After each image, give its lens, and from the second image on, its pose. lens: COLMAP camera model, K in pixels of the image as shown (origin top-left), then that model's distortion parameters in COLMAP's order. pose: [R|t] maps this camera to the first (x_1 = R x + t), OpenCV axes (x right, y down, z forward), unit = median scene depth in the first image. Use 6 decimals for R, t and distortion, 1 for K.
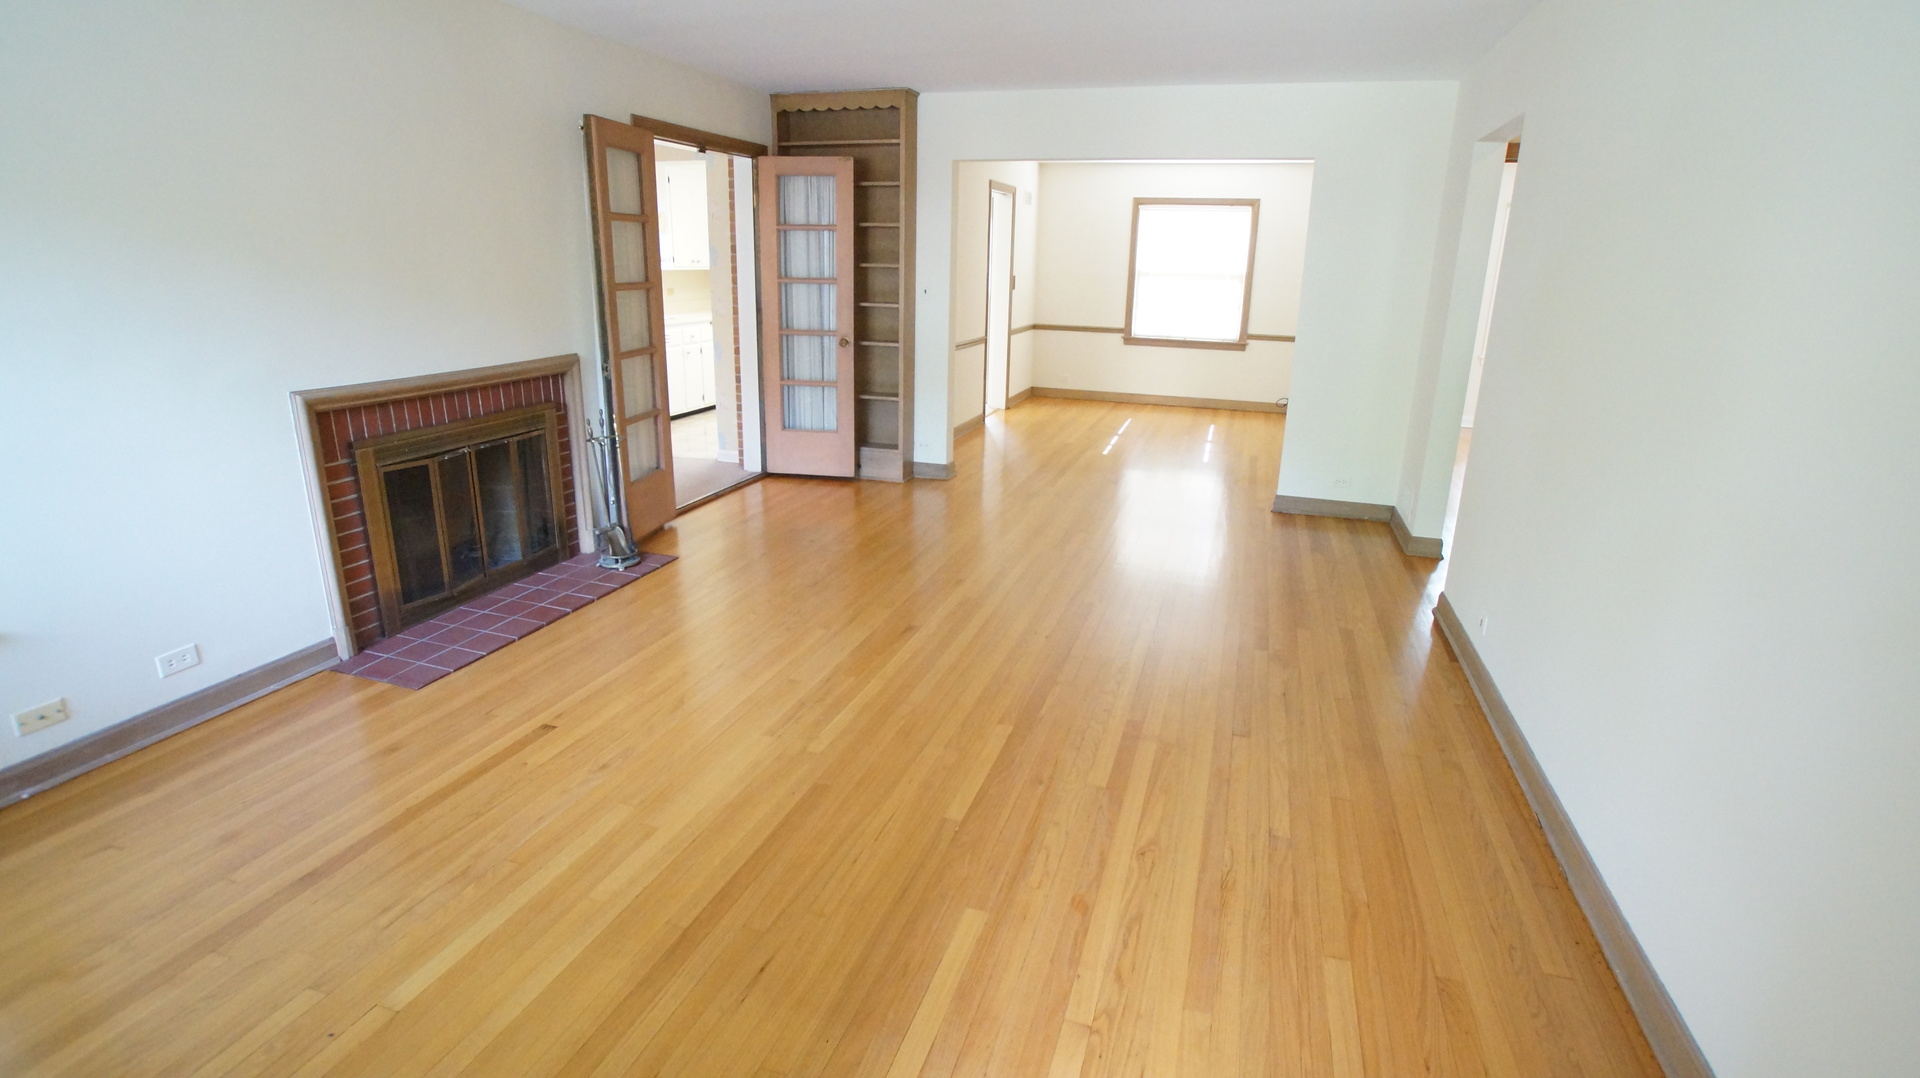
lens RADIAL K [[924.8, 0, 964.3], [0, 924.8, 541.6], [0, 0, 1]] dist [-0.063023, 0.027708]
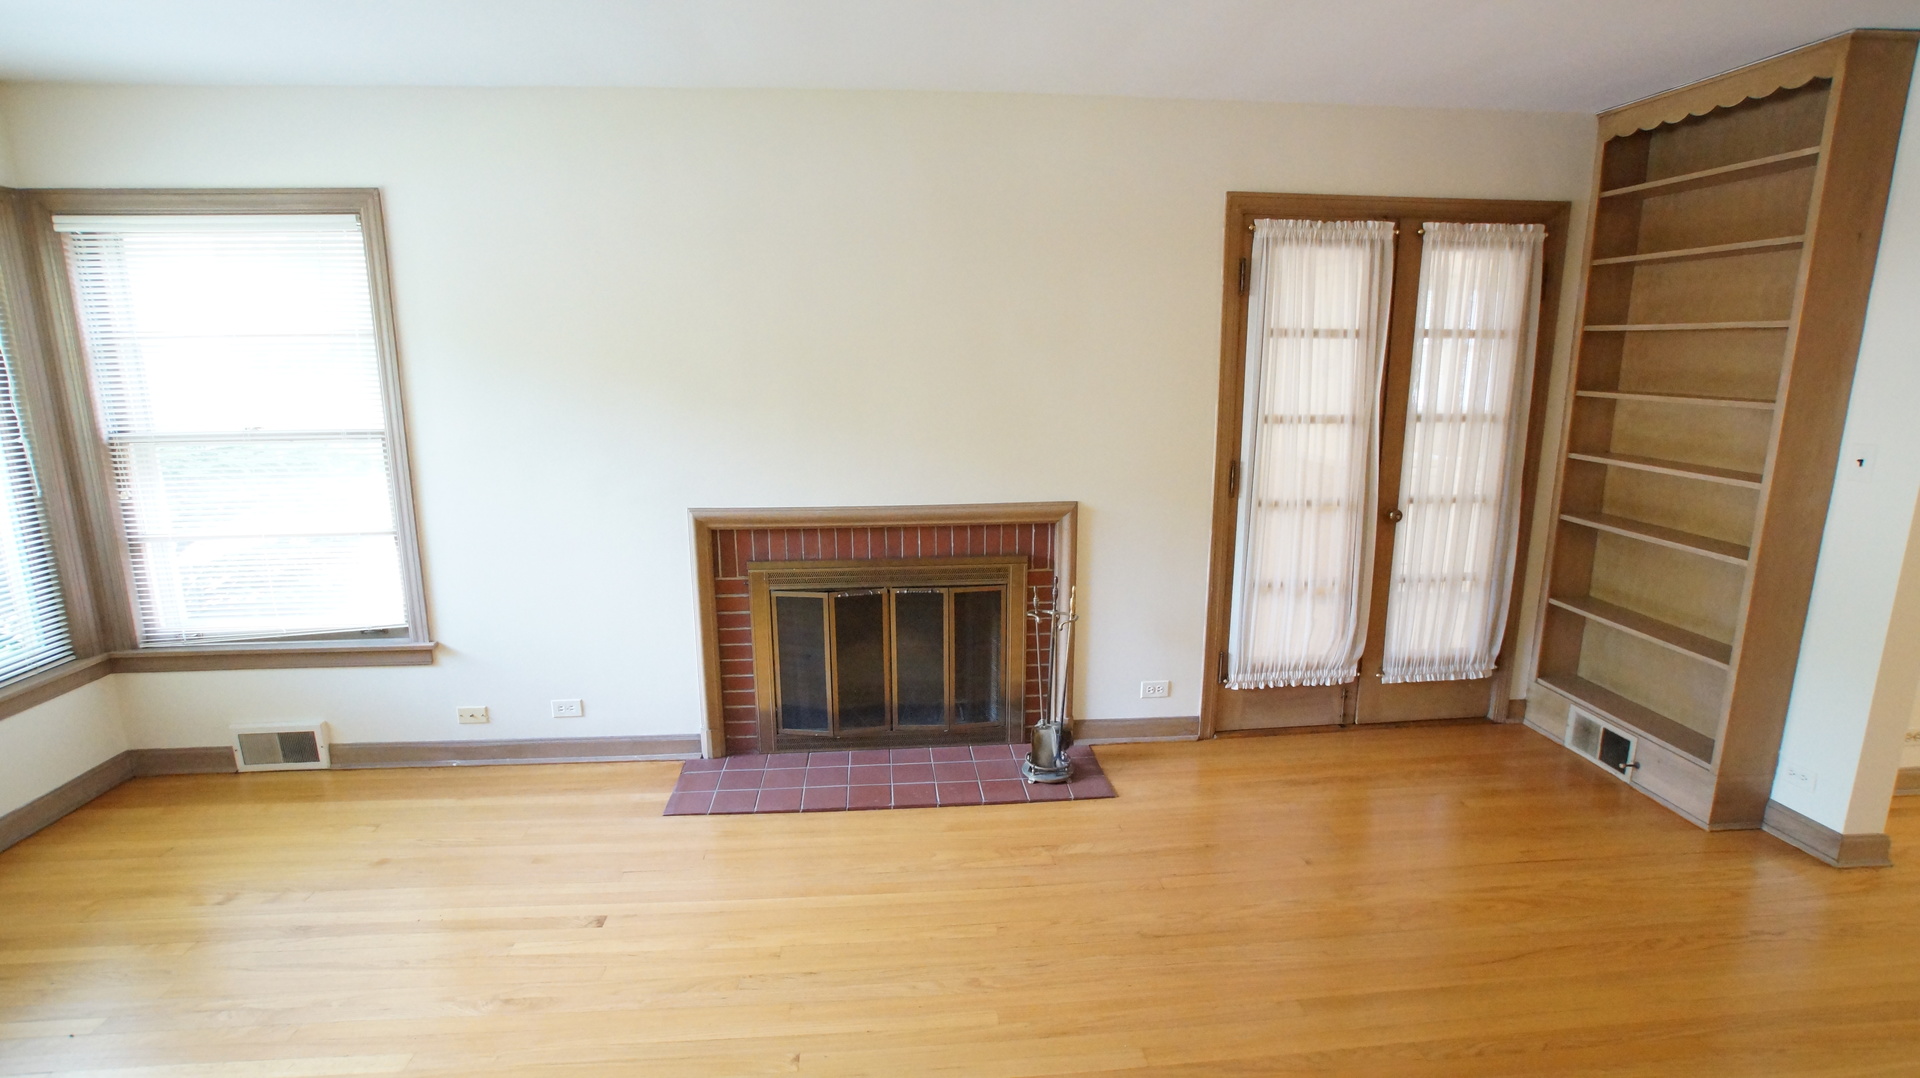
lens RADIAL K [[924.8, 0, 953.1], [0, 924.8, 542.7], [0, 0, 1]] dist [-0.063023, 0.027708]
pose [[0.381656, 0.166050, -0.909267, 0.295166], [-0.261867, 0.962850, 0.065919, -0.212980], [0.886434, 0.212949, 0.410960, 0.627688]]
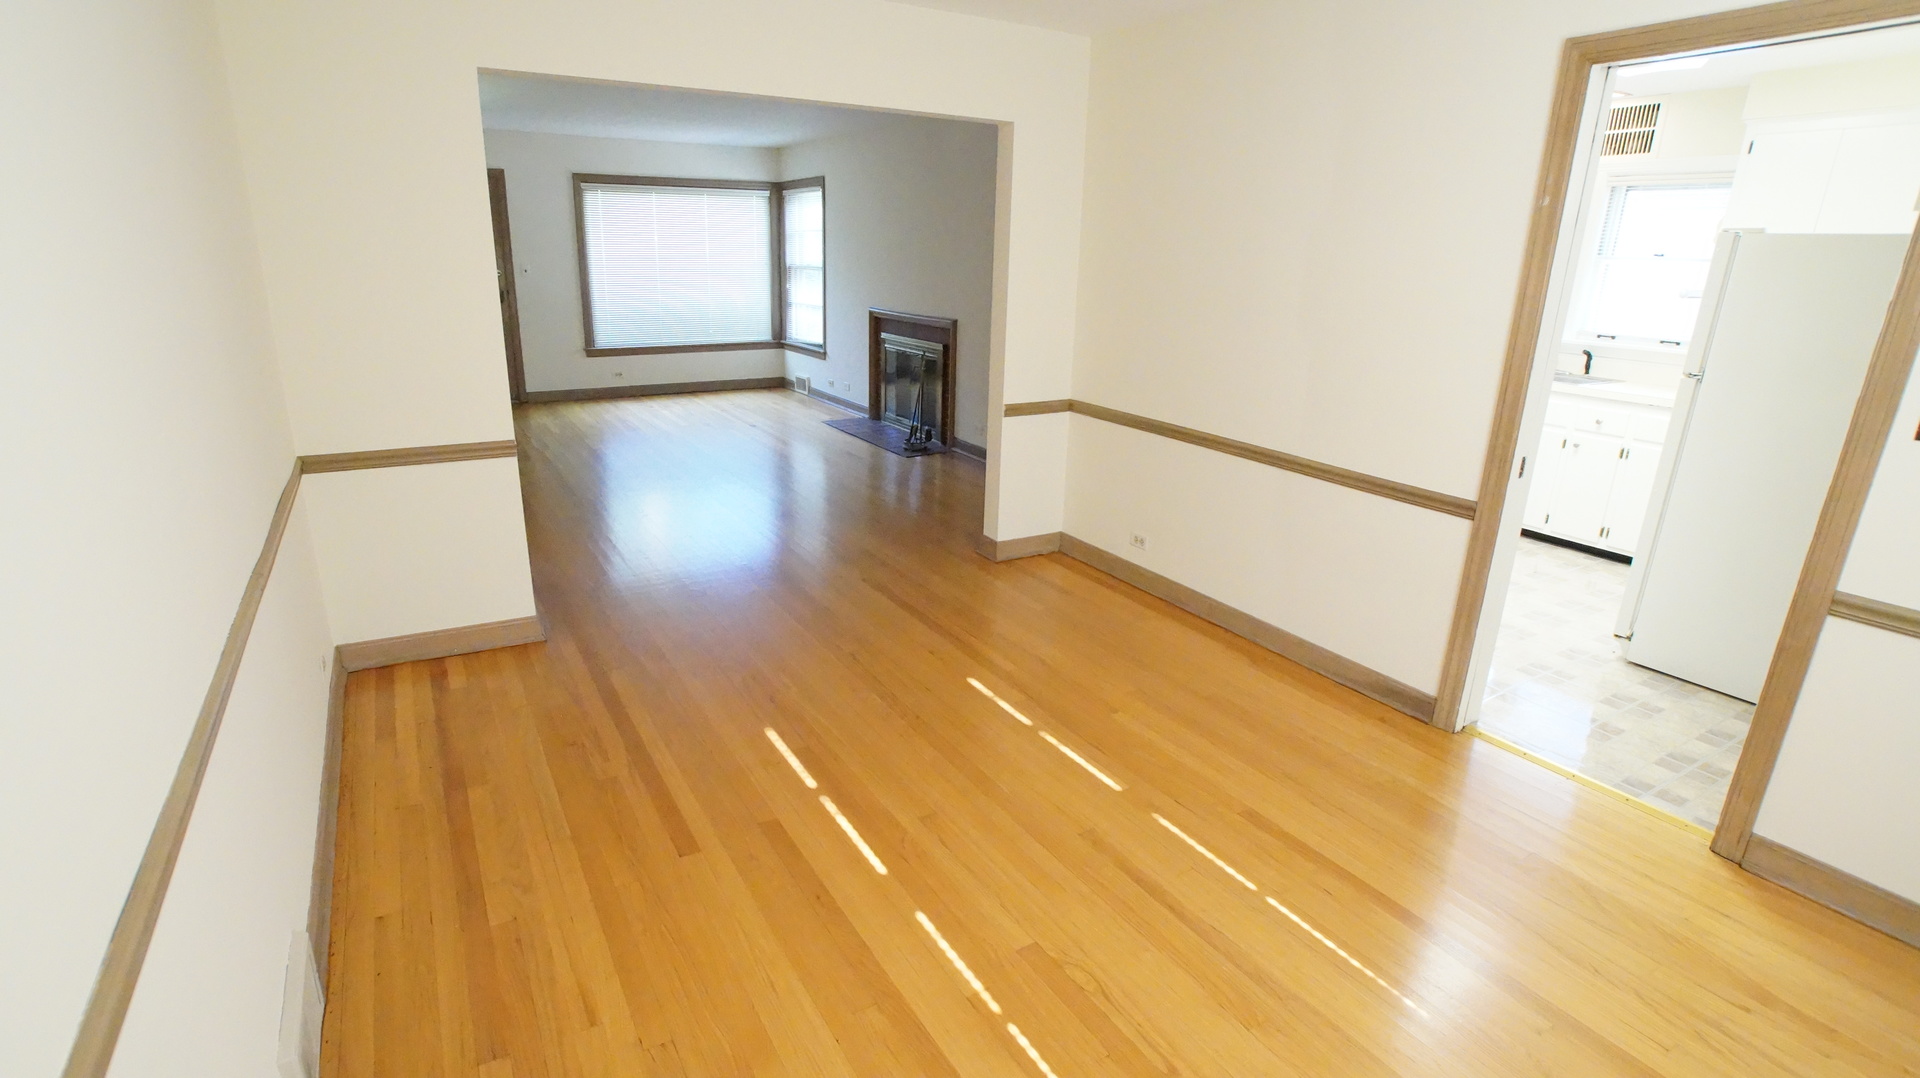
lens RADIAL K [[924.8, 0, 949.5], [0, 924.8, 536.8], [0, 0, 1]] dist [-0.063023, 0.027708]
pose [[-0.666771, 0.189502, -0.720767, 0.848215], [-0.254240, 0.851277, 0.459009, -0.657061], [0.700555, 0.489302, -0.519428, 2.147235]]
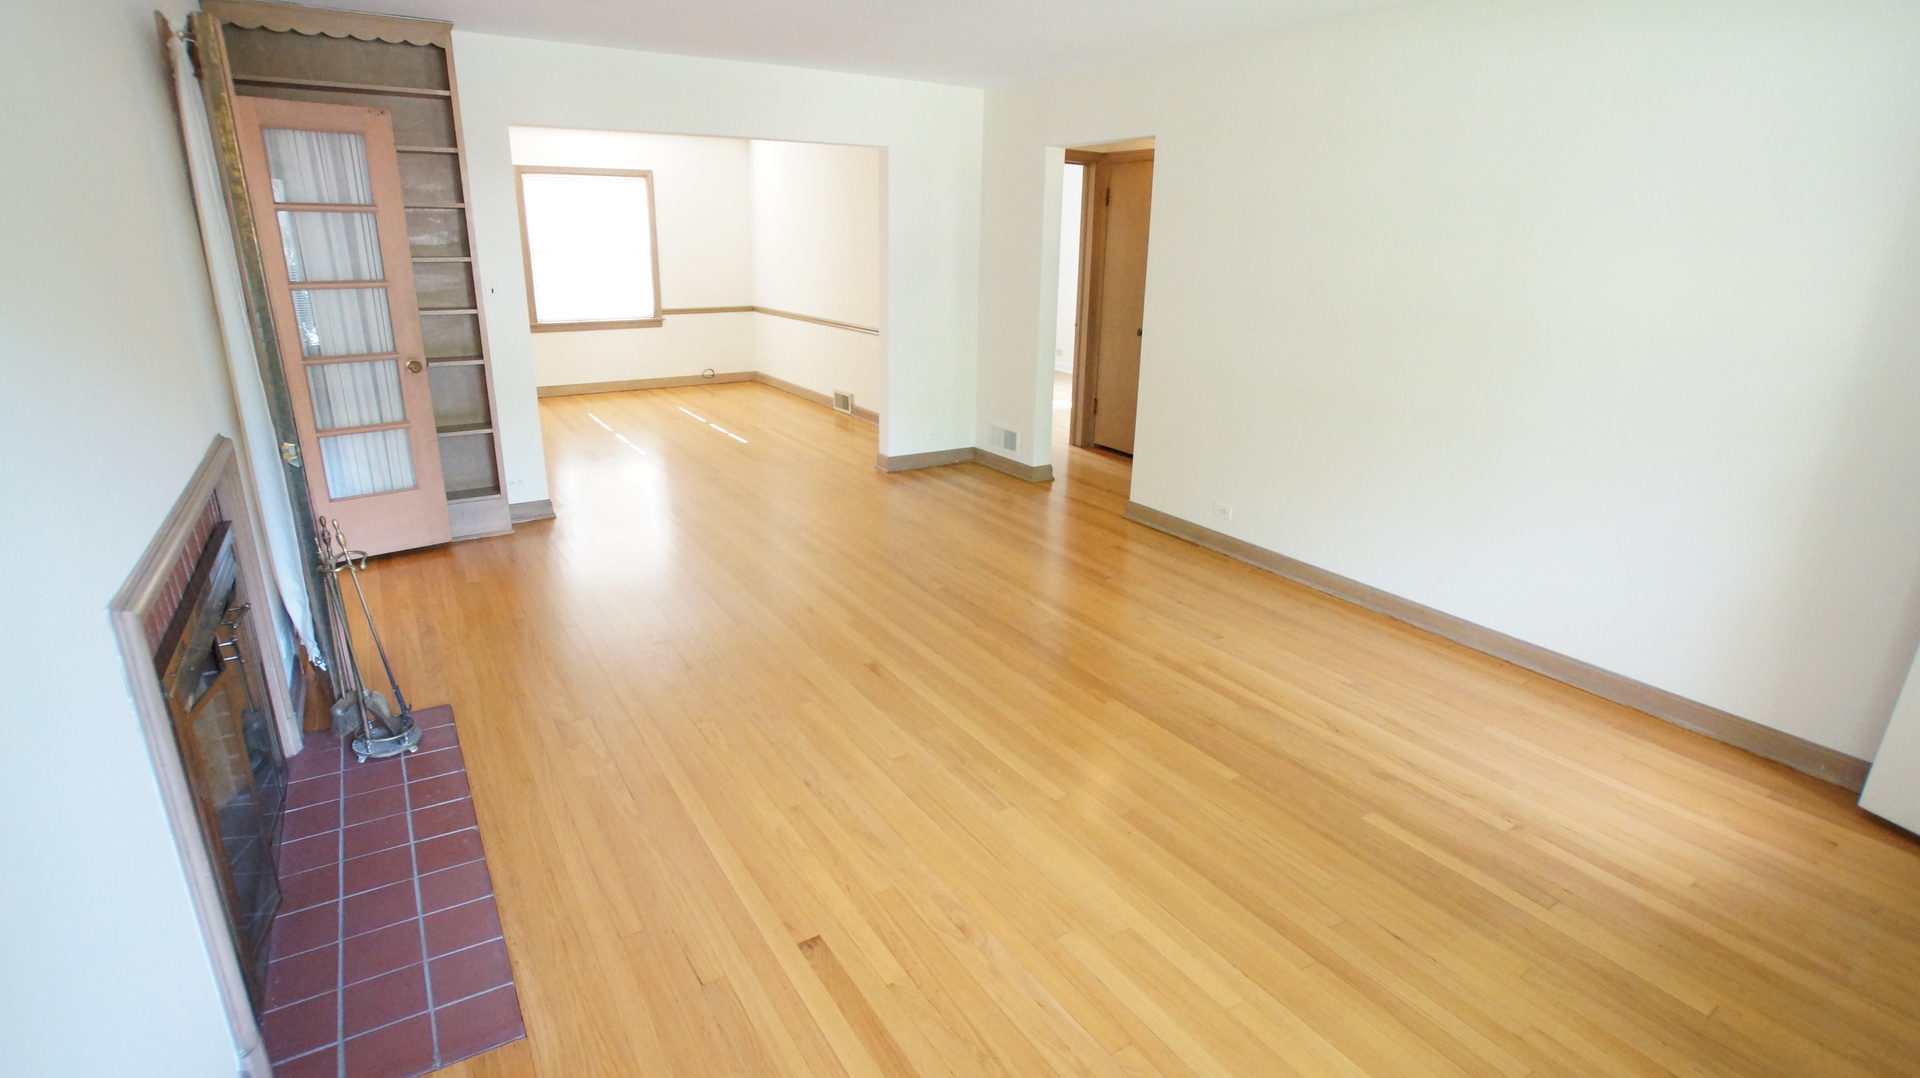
lens RADIAL K [[924.8, 0, 968.0], [0, 924.8, 529.1], [0, 0, 1]] dist [-0.063023, 0.027708]
pose [[0.636597, -0.242392, 0.732114, -0.591490], [0.220701, 0.966878, 0.128212, -0.124802], [-0.738942, 0.079959, 0.669007, 0.294409]]
